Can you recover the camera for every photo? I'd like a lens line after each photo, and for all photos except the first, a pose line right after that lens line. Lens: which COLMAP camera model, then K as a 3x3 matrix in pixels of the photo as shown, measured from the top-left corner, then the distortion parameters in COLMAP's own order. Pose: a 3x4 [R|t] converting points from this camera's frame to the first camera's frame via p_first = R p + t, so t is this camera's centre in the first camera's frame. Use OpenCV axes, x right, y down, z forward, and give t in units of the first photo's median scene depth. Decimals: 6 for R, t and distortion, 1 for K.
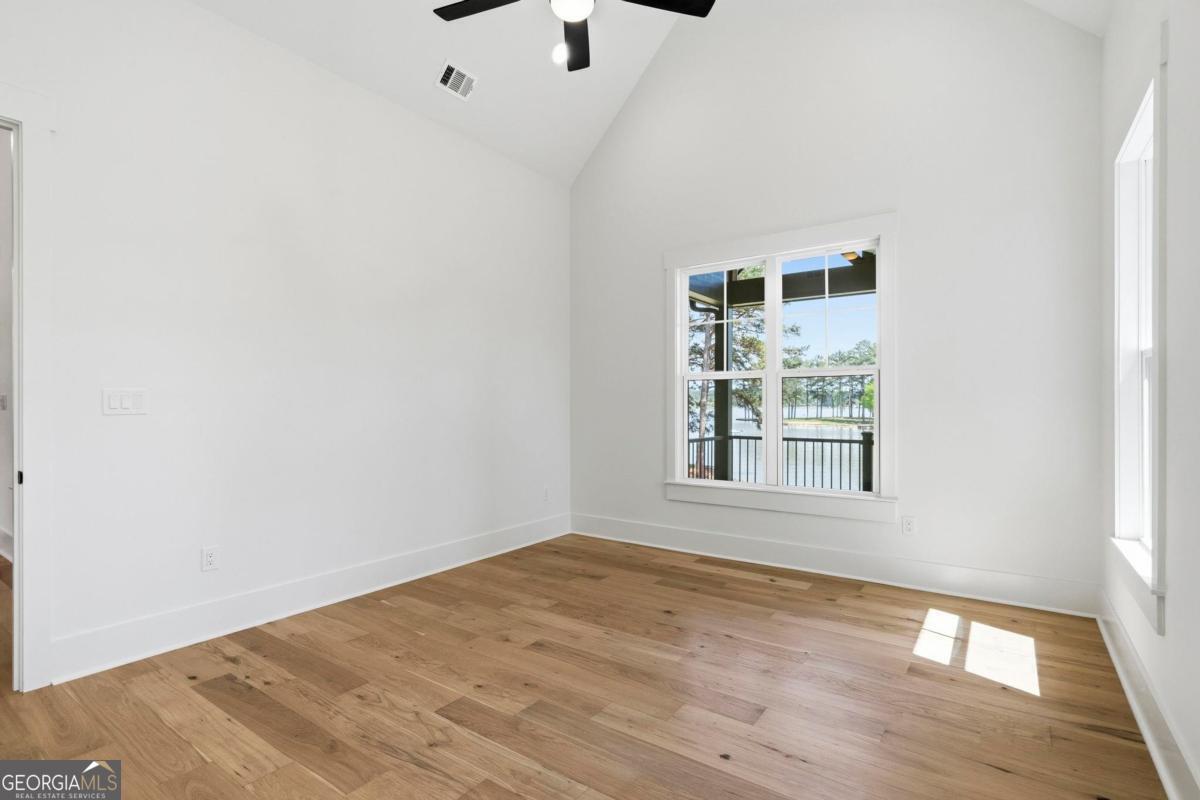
lens RADIAL K [[578.2, 0, 607.7], [0, 578.2, 399.7], [0, 0, 1]] dist [-0.004010, 0.001540]
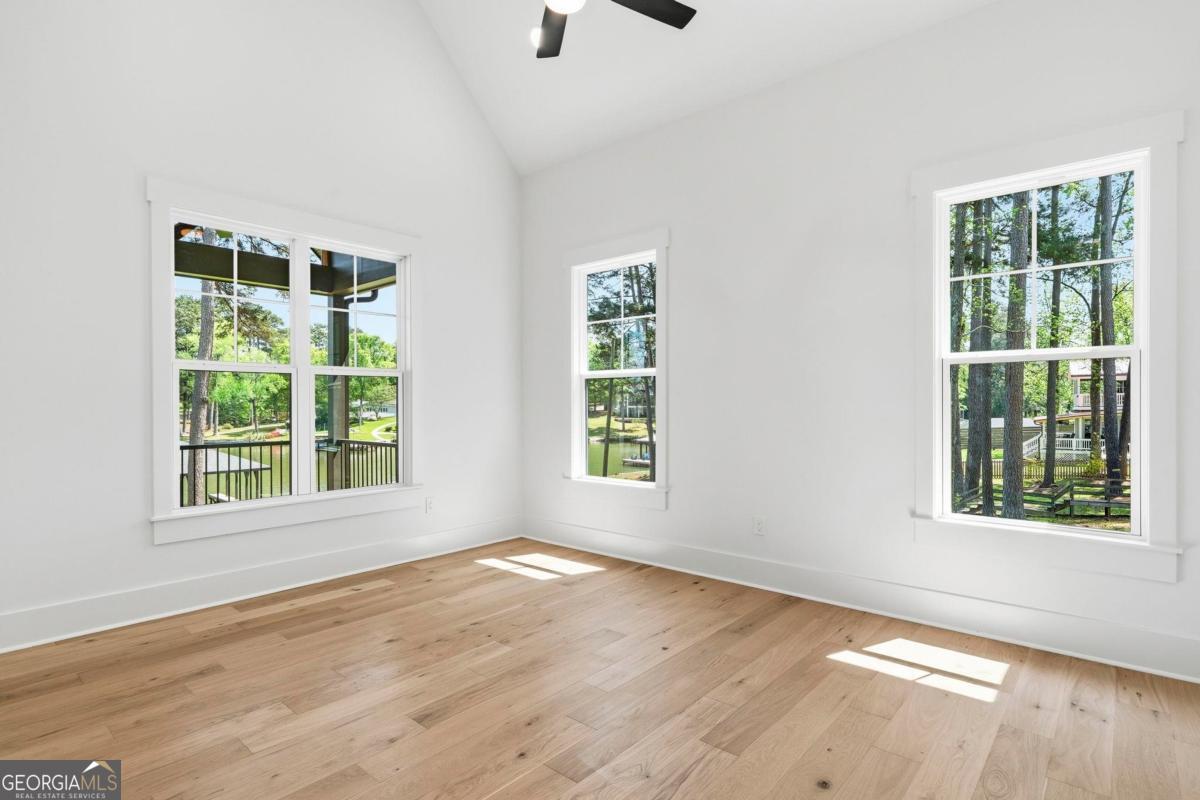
lens RADIAL K [[578.2, 0, 608.8], [0, 578.2, 399.5], [0, 0, 1]] dist [-0.004010, 0.001540]
pose [[0.120911, 0.004365, 0.992654, -0.680836], [-0.005790, 0.999976, -0.003692, 0.000434], [-0.992646, -0.005301, 0.120934, 0.527070]]
